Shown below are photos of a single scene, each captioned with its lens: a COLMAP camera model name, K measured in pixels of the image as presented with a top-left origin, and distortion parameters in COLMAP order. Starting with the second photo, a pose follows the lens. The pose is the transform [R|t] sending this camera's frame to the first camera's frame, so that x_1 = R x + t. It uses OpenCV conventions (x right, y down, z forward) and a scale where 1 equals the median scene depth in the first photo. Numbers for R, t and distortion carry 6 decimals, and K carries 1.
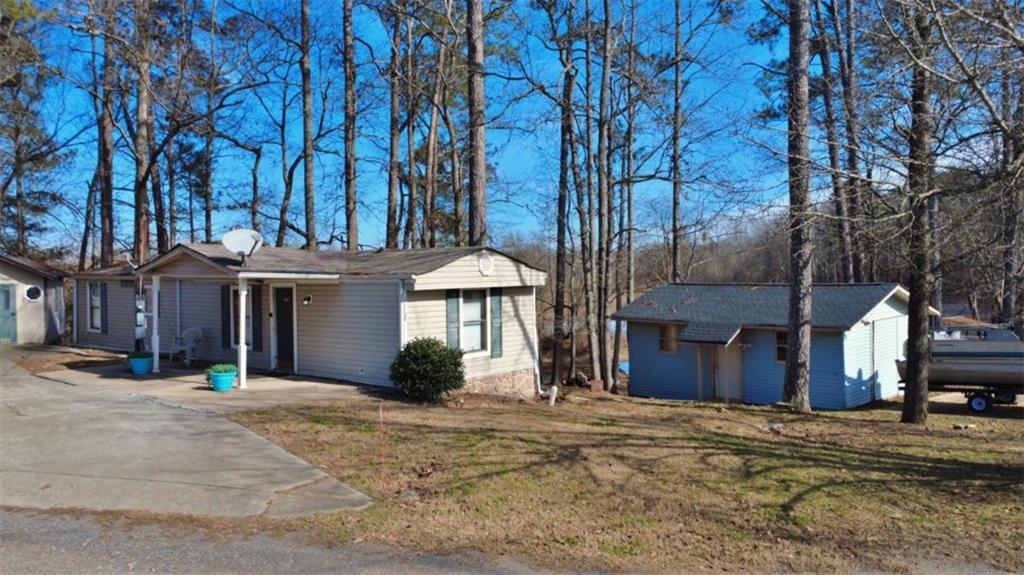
lens RADIAL K [[770.8, 0, 512.0], [0, 770.8, 287.5], [0, 0, 1]] dist [0.001575, 0.000147]
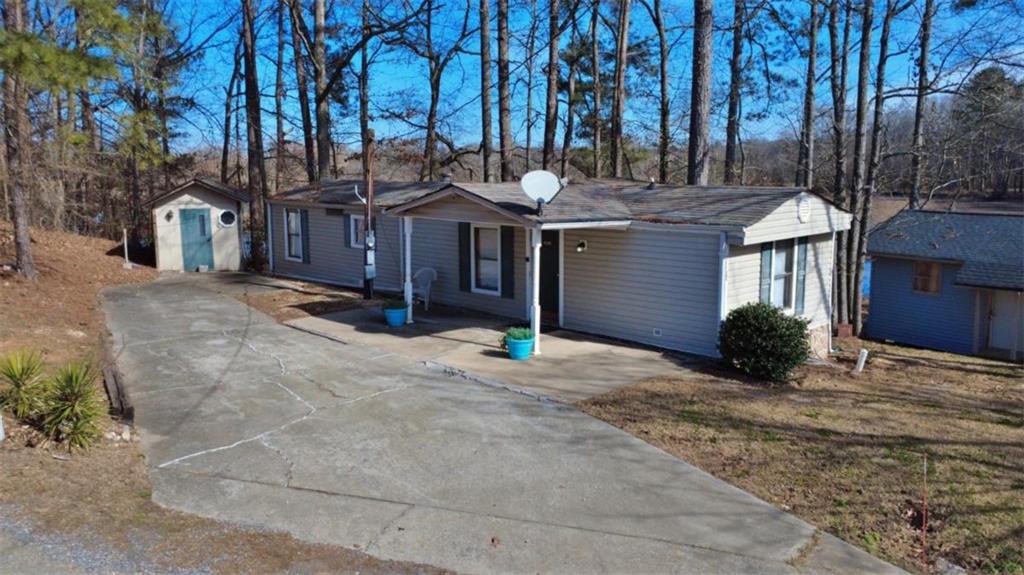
lens RADIAL K [[770.8, 0, 512.0], [0, 770.8, 287.5], [0, 0, 1]] dist [0.001575, 0.000147]
pose [[0.994661, 0.018536, -0.101522, -0.247872], [-0.004798, 0.990980, 0.133925, -0.052982], [0.103088, -0.132723, 0.985778, 0.122476]]
